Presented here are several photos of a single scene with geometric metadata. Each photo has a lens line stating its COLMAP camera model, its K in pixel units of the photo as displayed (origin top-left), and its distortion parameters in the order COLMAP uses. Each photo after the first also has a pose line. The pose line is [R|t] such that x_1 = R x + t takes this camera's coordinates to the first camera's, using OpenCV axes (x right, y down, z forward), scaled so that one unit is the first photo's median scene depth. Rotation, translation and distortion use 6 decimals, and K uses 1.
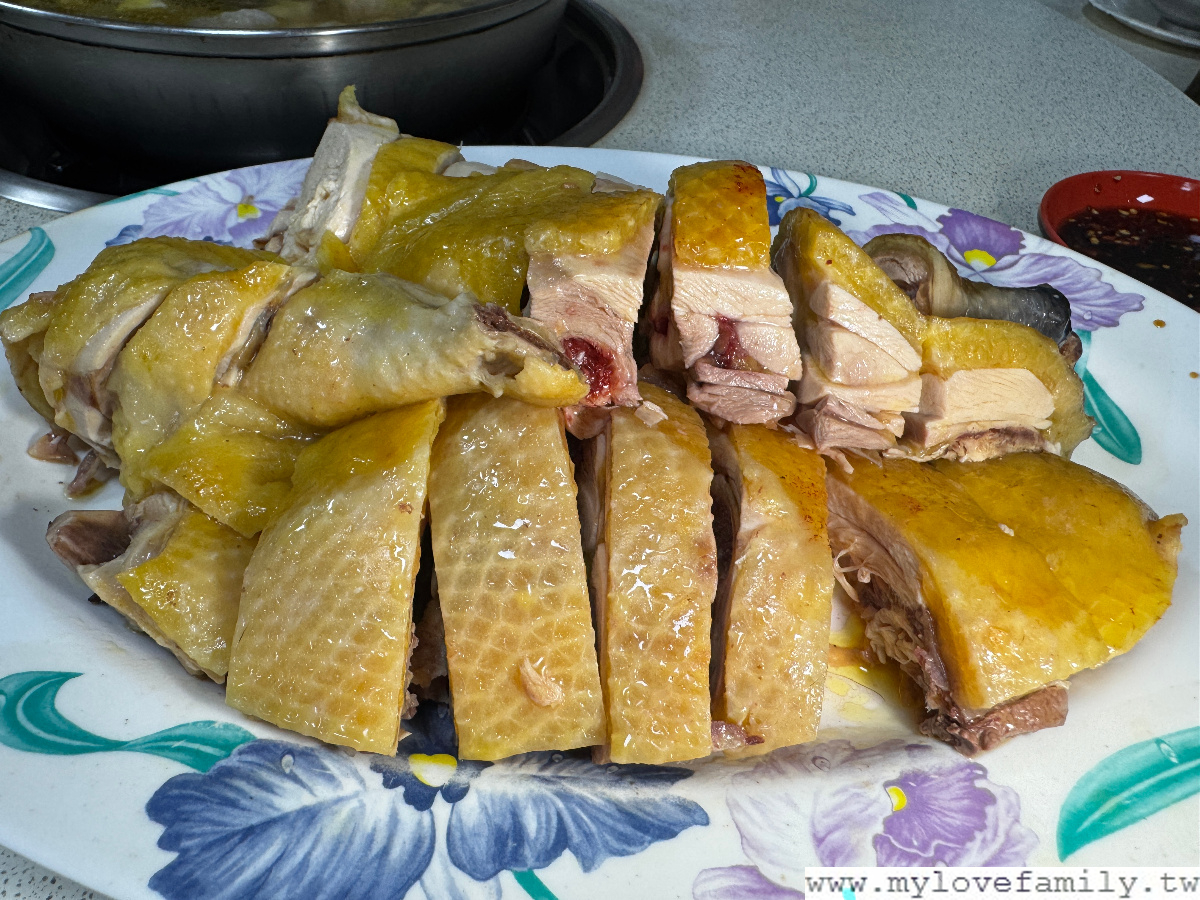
lens RADIAL K [[906.6, 0, 589.1], [0, 906.6, 445.5], [0, 0, 1]] dist [-0.006682, 0.004806]
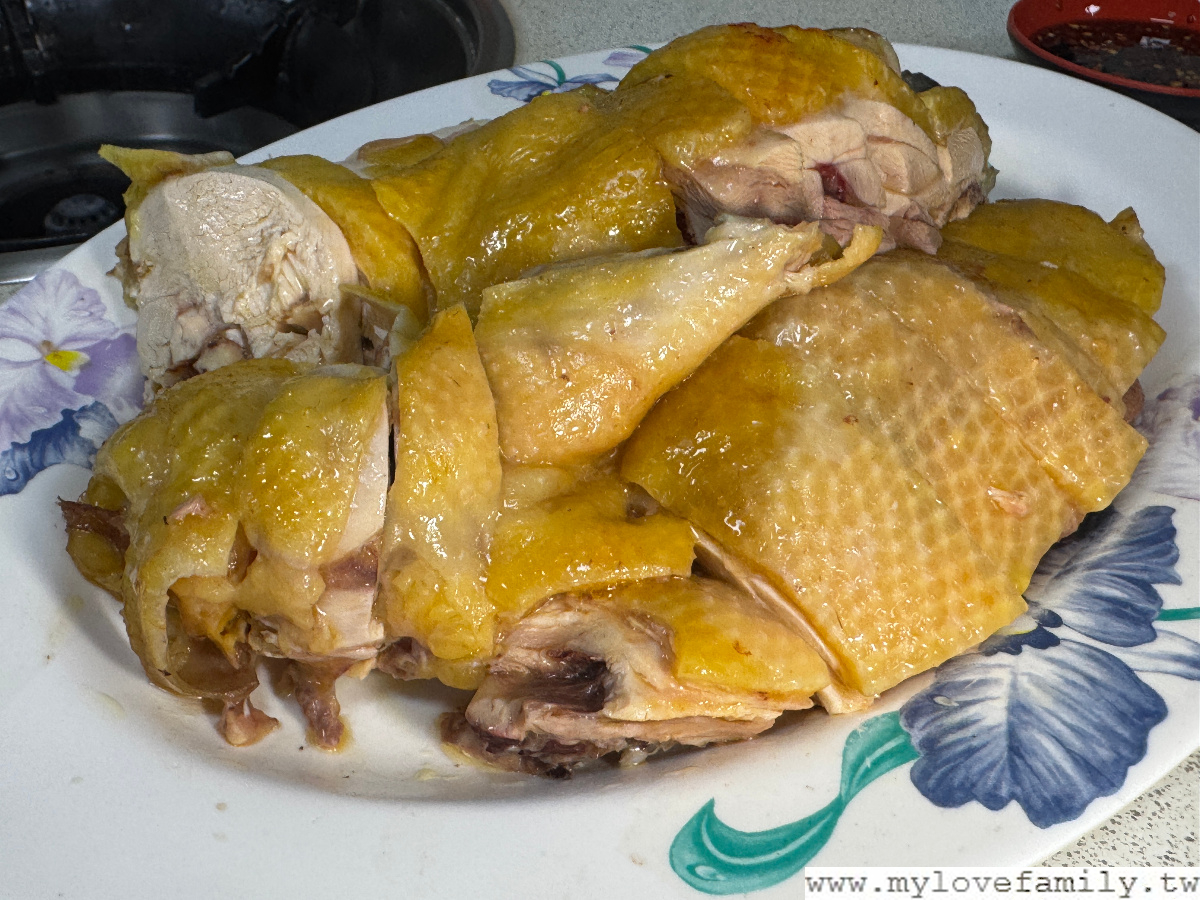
lens RADIAL K [[1146.4, 0, 591.4], [0, 1146.4, 453.1], [0, 0, 1]] dist [-0.023168, 0.000000]
pose [[0.685219, -0.502811, 0.526930, -1.109582], [0.506985, 0.848702, 0.150571, -0.239106], [-0.522915, 0.163972, 0.836464, 0.162723]]
